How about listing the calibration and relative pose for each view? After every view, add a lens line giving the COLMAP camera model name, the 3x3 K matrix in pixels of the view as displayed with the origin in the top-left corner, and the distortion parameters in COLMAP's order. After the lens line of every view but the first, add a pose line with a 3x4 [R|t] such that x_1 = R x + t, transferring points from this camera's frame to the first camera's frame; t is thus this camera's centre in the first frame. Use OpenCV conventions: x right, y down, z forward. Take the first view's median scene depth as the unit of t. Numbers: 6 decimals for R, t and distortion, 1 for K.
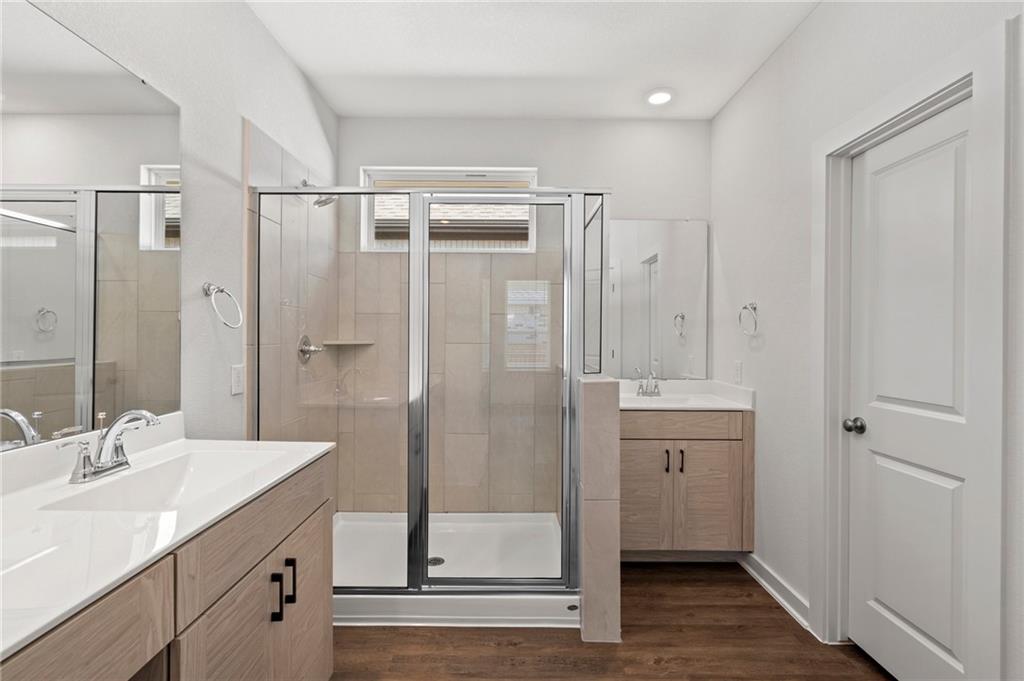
lens RADIAL K [[468.8, 0, 510.9], [0, 468.8, 339.4], [0, 0, 1]] dist [0.003054, 0.000751]
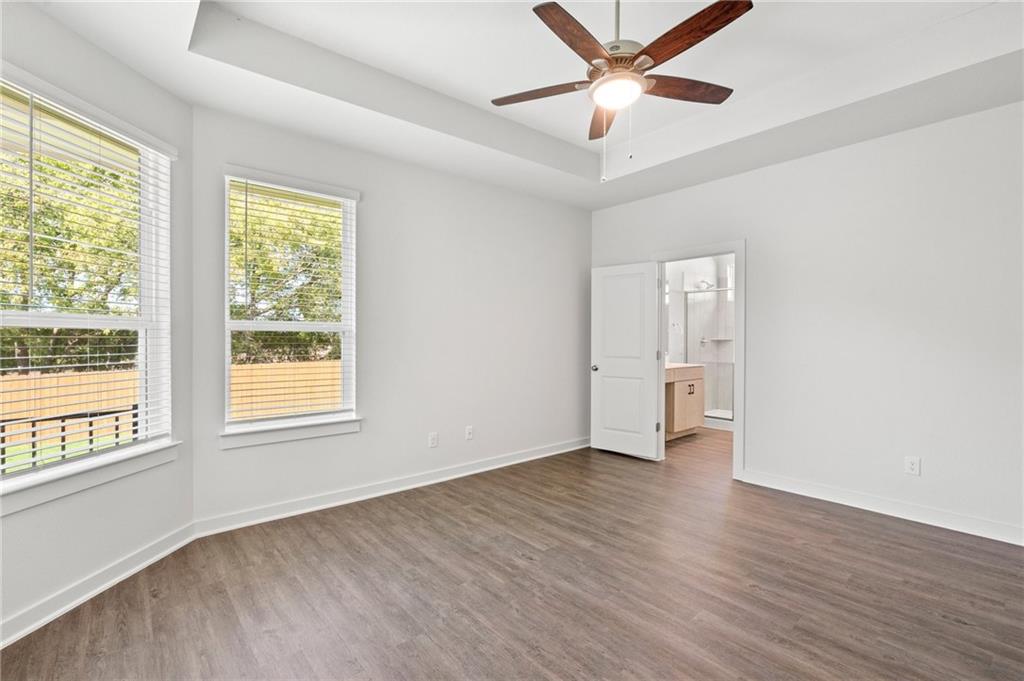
lens RADIAL K [[468.8, 0, 509.6], [0, 468.8, 338.7], [0, 0, 1]] dist [0.003054, 0.000751]
pose [[0.653031, -0.004829, -0.757316, 0.929765], [0.004701, 0.999986, -0.002322, 0.006567], [0.757317, -0.002044, 0.653045, -1.705195]]
